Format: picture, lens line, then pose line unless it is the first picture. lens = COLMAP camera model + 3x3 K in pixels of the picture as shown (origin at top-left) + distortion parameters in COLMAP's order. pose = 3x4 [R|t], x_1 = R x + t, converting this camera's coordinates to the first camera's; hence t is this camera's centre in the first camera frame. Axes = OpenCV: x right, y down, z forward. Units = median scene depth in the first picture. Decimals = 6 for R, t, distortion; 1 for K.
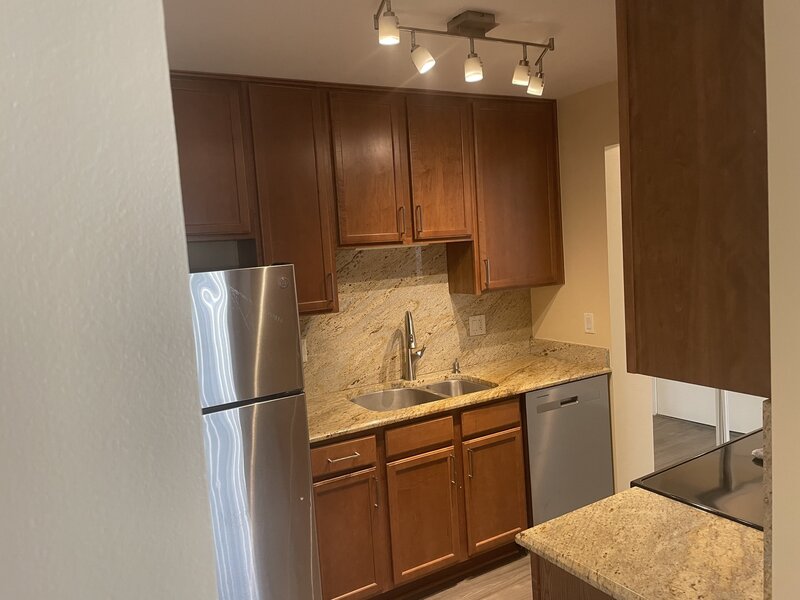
lens RADIAL K [[623.8, 0, 400.0], [0, 623.8, 300.0], [0, 0, 1]] dist [0.072038, 0.000035]
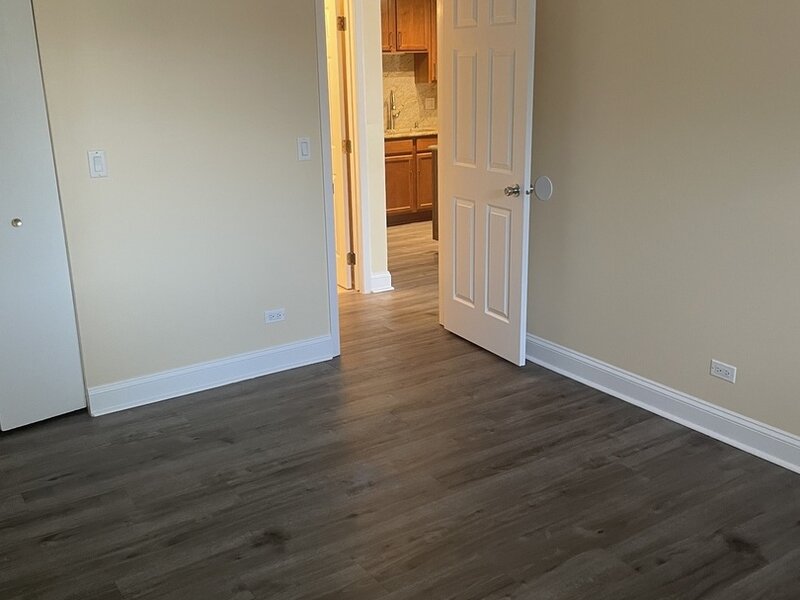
lens RADIAL K [[819.7, 0, 400.0], [0, 819.7, 300.0], [0, 0, 1]] dist [0.117818, -0.019586]
pose [[0.998157, 0.031509, 0.051854, -0.071036], [-0.040753, 0.981286, 0.188196, 0.166219], [-0.044954, -0.189963, 0.980762, -1.540997]]
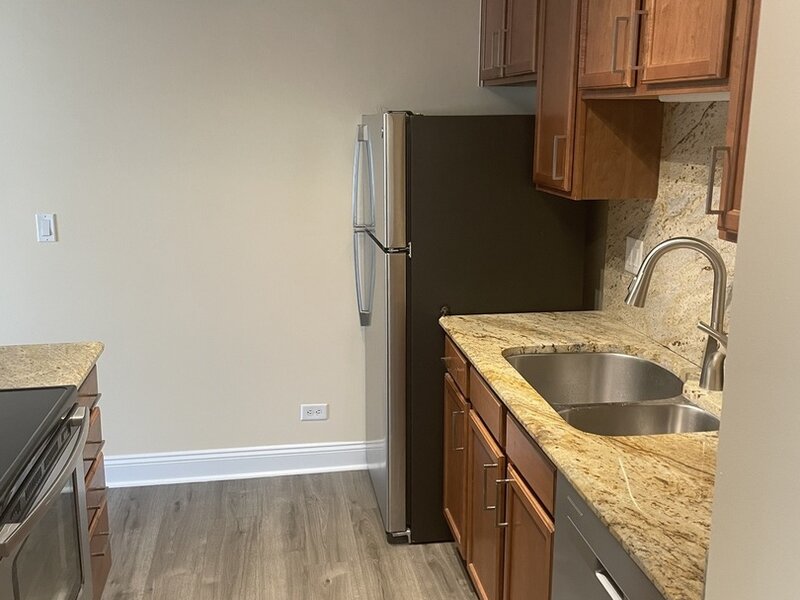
lens RADIAL K [[819.7, 0, 400.0], [0, 819.7, 300.0], [0, 0, 1]] dist [0.117818, -0.019586]
pose [[-0.384648, 0.259751, -0.885763, 0.701940], [-0.067171, 0.949170, 0.307515, -0.122995], [0.920616, 0.177782, -0.347648, 1.065192]]
